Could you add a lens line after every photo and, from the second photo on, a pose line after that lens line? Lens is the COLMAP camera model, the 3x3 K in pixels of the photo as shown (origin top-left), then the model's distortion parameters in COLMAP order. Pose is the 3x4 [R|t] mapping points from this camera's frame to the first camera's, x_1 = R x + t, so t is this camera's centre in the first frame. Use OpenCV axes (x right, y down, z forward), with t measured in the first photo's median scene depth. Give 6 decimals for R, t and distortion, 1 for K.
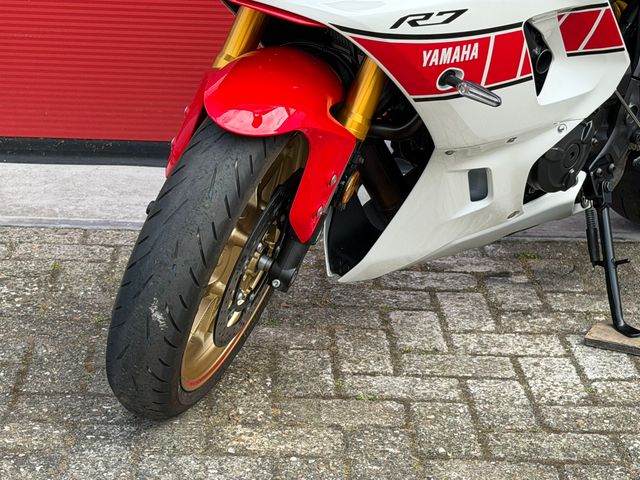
lens RADIAL K [[1530.0, 0, 319.3], [0, 1530.0, 248.9], [0, 0, 1]] dist [0.110400, 0.629691]
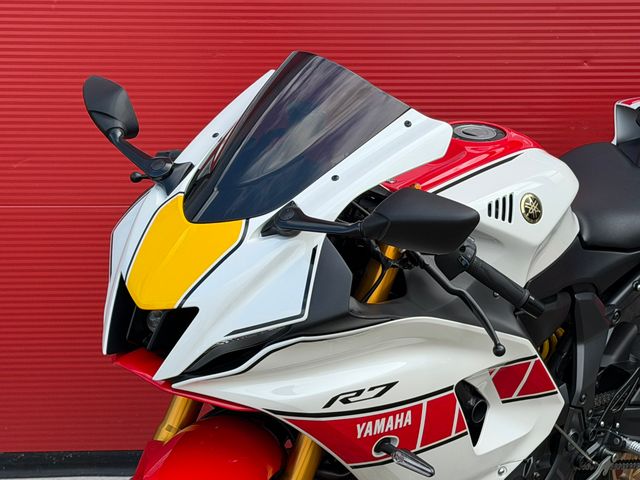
lens RADIAL K [[1522.3, 0, 329.0], [0, 1522.3, 240.6], [0, 0, 1]] dist [0.121606, 0.200894]
pose [[0.999363, -0.031939, 0.015950, 0.032875], [0.033748, 0.990904, -0.130272, -0.106374], [-0.011644, 0.130728, 0.991350, -0.029140]]
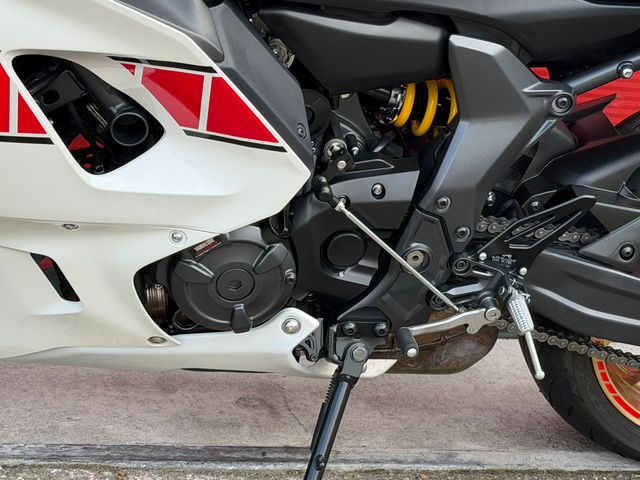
lens RADIAL K [[1522.3, 0, 329.0], [0, 1522.3, 240.6], [0, 0, 1]] dist [0.121606, 0.200894]
pose [[0.825458, 0.296867, -0.480093, 0.558727], [-0.303268, 0.950591, 0.066371, -0.147654], [0.476076, 0.090810, 0.874703, 0.465912]]
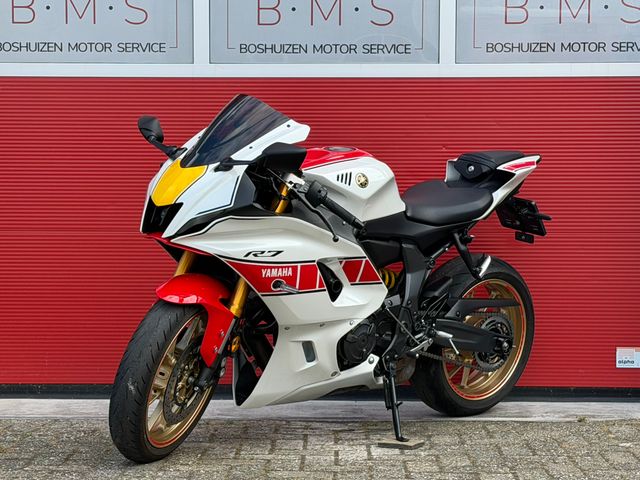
lens RADIAL K [[1502.2, 0, 320.0], [0, 1502.2, 240.0], [0, 0, 1]] dist [0.097968, 0.425079]
pose [[0.997841, -0.031071, -0.057864, 0.241186], [0.012200, 0.953375, -0.301543, 0.411502], [0.064535, 0.300186, 0.951695, -0.878957]]
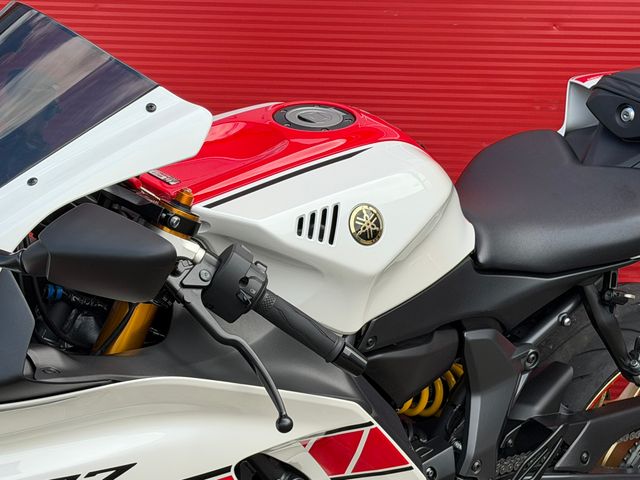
lens RADIAL K [[1530.0, 0, 319.3], [0, 1530.0, 248.9], [0, 0, 1]] dist [0.110400, 0.629691]
pose [[0.996524, 0.004558, -0.083185, 0.224134], [-0.012752, 0.995081, -0.098240, -0.169732], [0.082328, 0.098959, 0.991680, 0.229279]]
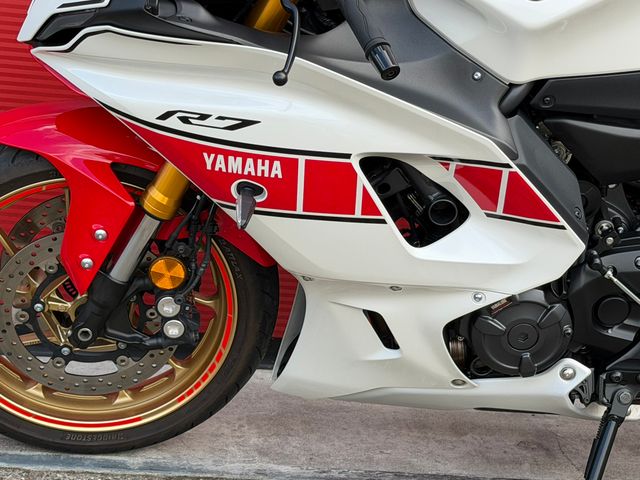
lens RADIAL K [[1530.0, 0, 319.3], [0, 1530.0, 248.9], [0, 0, 1]] dist [0.110400, 0.629691]
pose [[0.731386, 0.264621, -0.628530, 0.651788], [-0.295911, 0.953507, 0.057106, -0.132212], [0.614419, 0.144222, 0.775686, 0.289668]]
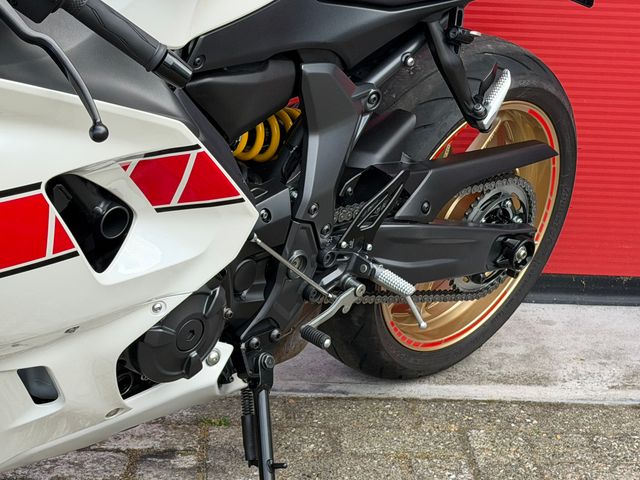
lens RADIAL K [[1522.3, 0, 329.0], [0, 1522.3, 240.6], [0, 0, 1]] dist [0.121606, 0.200894]
pose [[0.999722, 0.011937, 0.020336, 0.233244], [-0.011978, 0.999927, 0.001862, -0.116984], [-0.020312, -0.002105, 0.999791, 0.293993]]
